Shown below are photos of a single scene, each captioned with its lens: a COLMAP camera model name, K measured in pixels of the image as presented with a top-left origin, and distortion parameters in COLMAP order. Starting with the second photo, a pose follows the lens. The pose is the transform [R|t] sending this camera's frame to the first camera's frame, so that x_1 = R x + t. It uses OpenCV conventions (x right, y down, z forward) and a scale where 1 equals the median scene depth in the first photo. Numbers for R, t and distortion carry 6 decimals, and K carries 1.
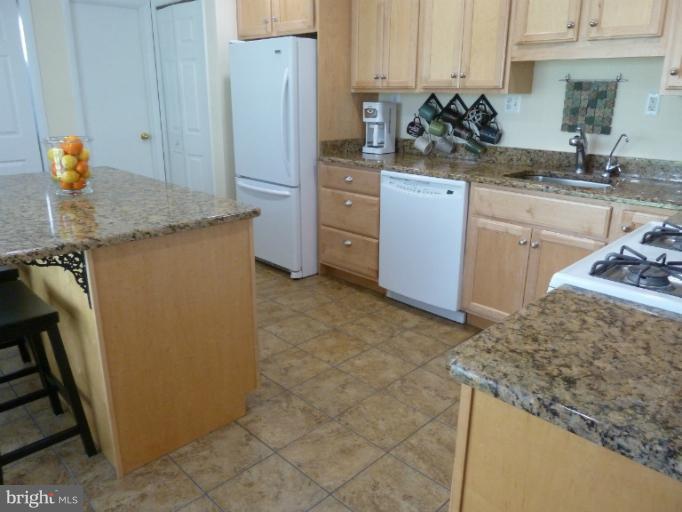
lens RADIAL K [[508.3, 0, 340.3], [0, 508.3, 252.8], [0, 0, 1]] dist [-0.041910, 0.002073]
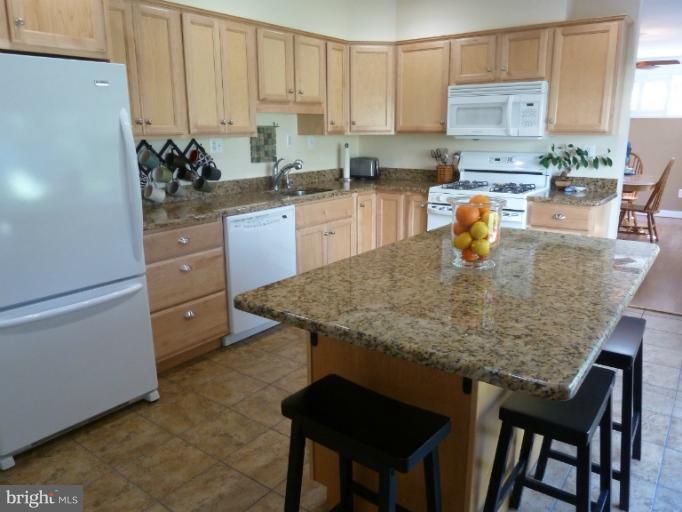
lens RADIAL K [[508.3, 0, 340.3], [0, 508.3, 252.8], [0, 0, 1]] dist [-0.041910, 0.002073]
pose [[-0.144793, -0.235871, 0.960937, -0.930244], [0.307042, 0.912518, 0.270251, -0.304948], [-0.940617, 0.334179, -0.059704, 0.901899]]
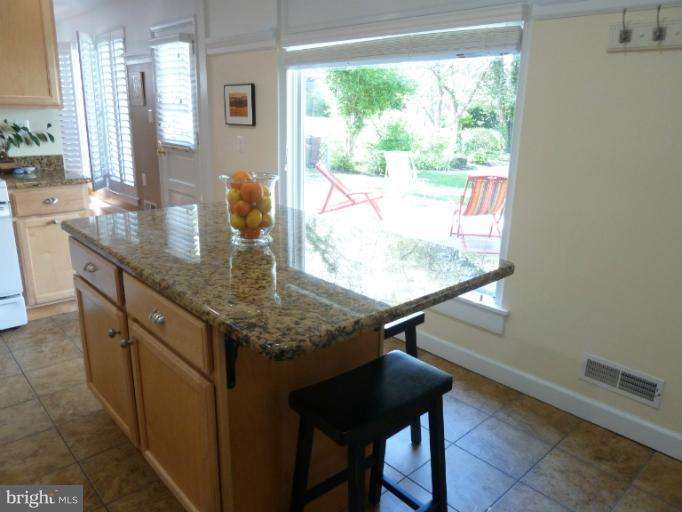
lens RADIAL K [[508.3, 0, 340.3], [0, 508.3, 252.8], [0, 0, 1]] dist [-0.041910, 0.002073]
pose [[-0.999333, -0.029290, 0.021795, -0.493588], [-0.012509, 0.835530, 0.549302, -0.392034], [-0.034299, 0.548664, -0.835339, 1.218167]]
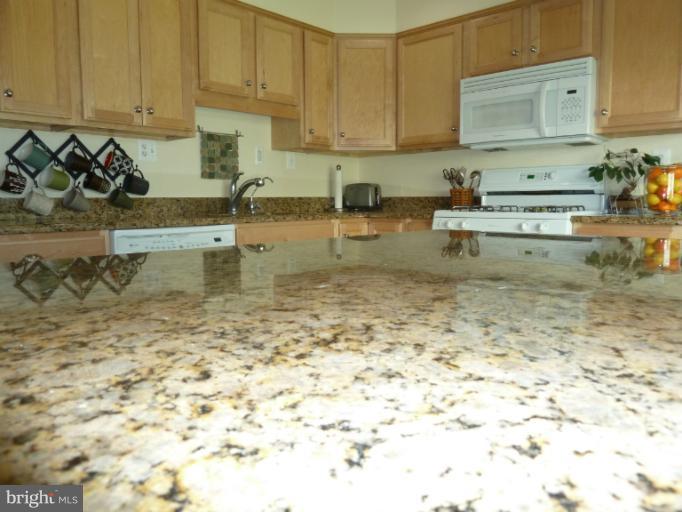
lens RADIAL K [[508.3, 0, 340.3], [0, 508.3, 252.8], [0, 0, 1]] dist [-0.041910, 0.002073]
pose [[-0.045742, -0.105672, 0.993348, -0.614938], [0.306542, 0.944929, 0.114637, -0.122539], [-0.950758, 0.309746, -0.010830, 0.754023]]
